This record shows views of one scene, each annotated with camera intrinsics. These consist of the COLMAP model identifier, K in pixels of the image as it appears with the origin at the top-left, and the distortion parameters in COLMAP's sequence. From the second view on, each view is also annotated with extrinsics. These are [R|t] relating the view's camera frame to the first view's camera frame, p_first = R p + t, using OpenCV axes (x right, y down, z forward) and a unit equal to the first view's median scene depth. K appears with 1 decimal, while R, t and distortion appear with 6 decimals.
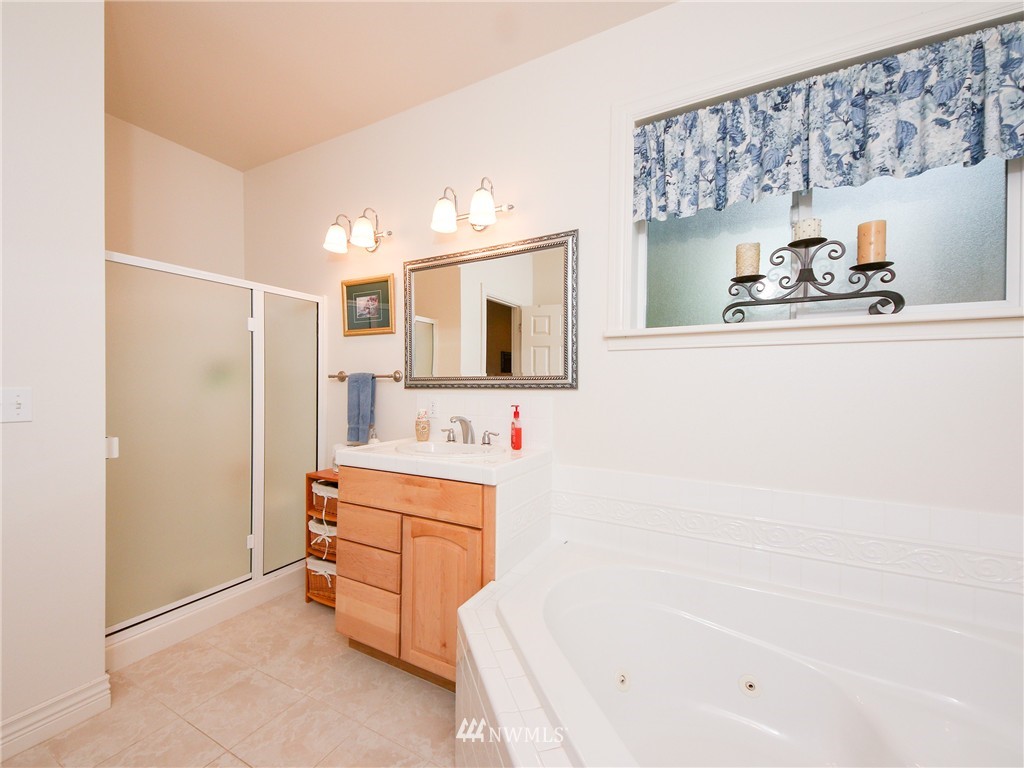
lens RADIAL K [[446.6, 0, 493.0], [0, 446.6, 388.6], [0, 0, 1]] dist [0.057534, -0.022444]
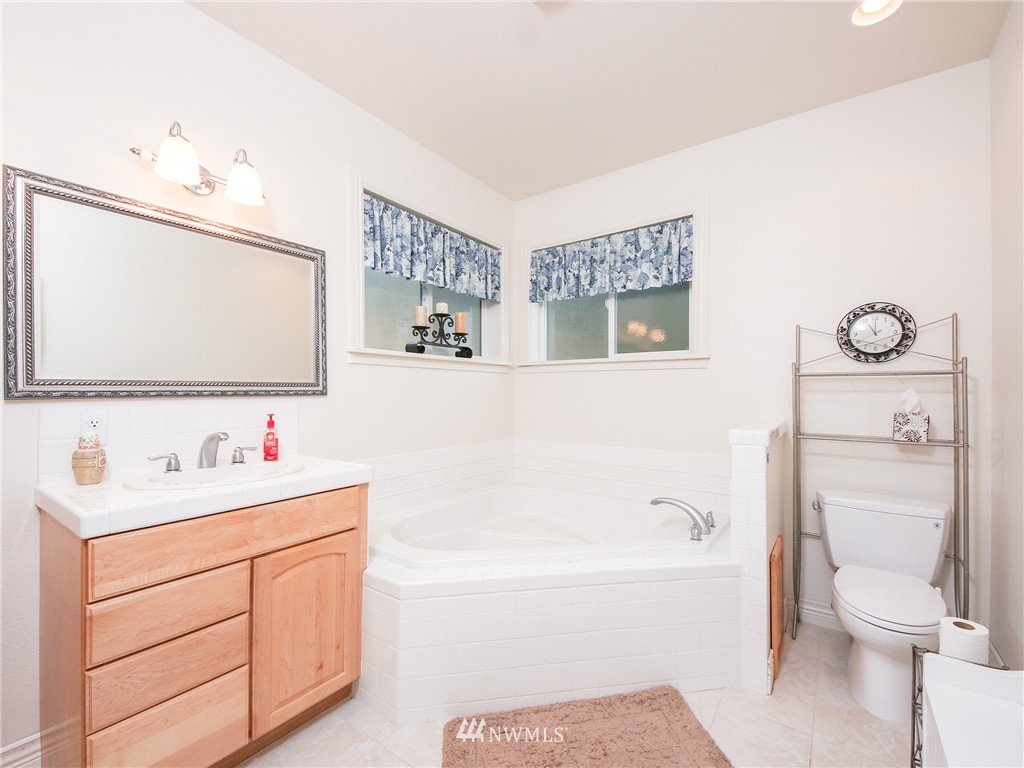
lens RADIAL K [[446.6, 0, 493.0], [0, 446.6, 388.6], [0, 0, 1]] dist [0.057534, -0.022444]
pose [[0.127928, -0.003338, 0.991778, -0.945260], [0.000373, 0.999994, 0.003318, -0.021049], [-0.991783, -0.000055, 0.127929, 0.483979]]
